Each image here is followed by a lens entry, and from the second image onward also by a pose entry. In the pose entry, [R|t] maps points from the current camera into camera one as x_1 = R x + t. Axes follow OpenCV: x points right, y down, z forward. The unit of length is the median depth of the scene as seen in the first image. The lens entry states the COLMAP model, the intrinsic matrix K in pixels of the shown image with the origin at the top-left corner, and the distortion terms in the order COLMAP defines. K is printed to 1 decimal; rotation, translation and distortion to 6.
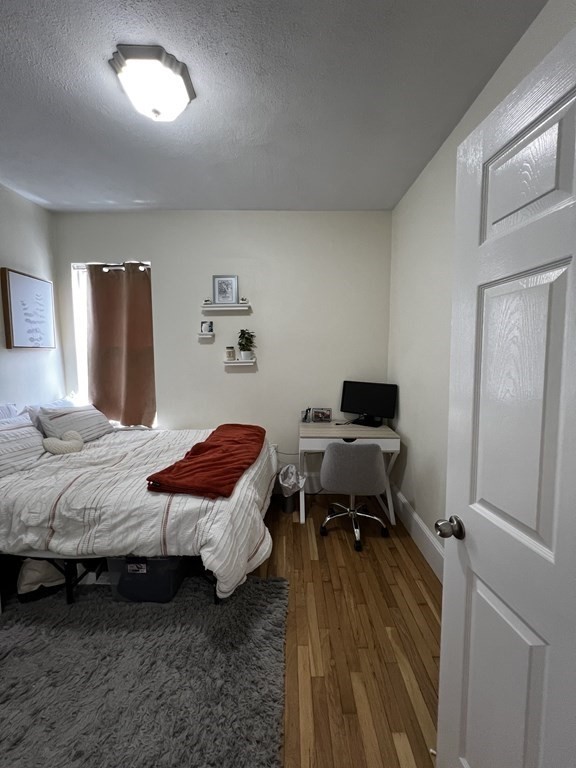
lens RADIAL K [[307.0, 0, 289.9], [0, 307.0, 380.0], [0, 0, 1]] dist [-0.001612, 0.000324]
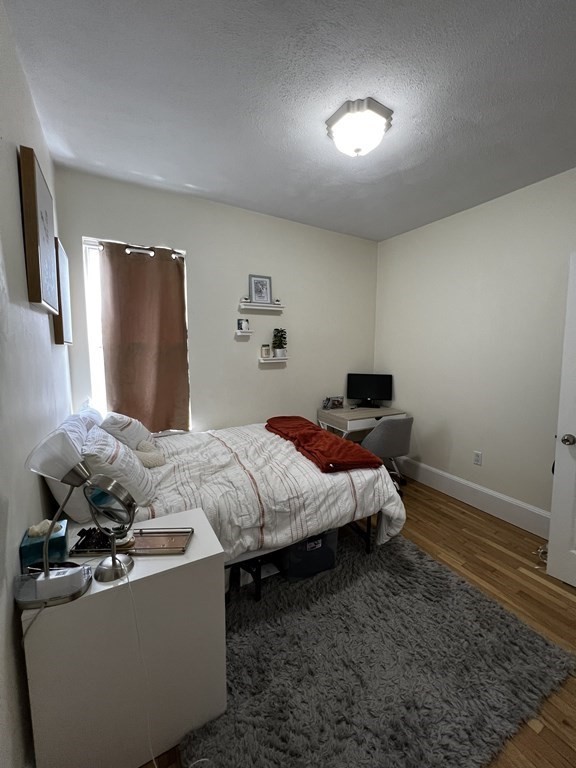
lens RADIAL K [[307.0, 0, 288.0], [0, 307.0, 380.5], [0, 0, 1]] dist [-0.001612, 0.000324]
pose [[0.870934, -0.042728, 0.489539, -0.654034], [0.035469, 0.999080, 0.024101, -0.008013], [-0.490119, -0.003627, 0.871648, 0.045743]]
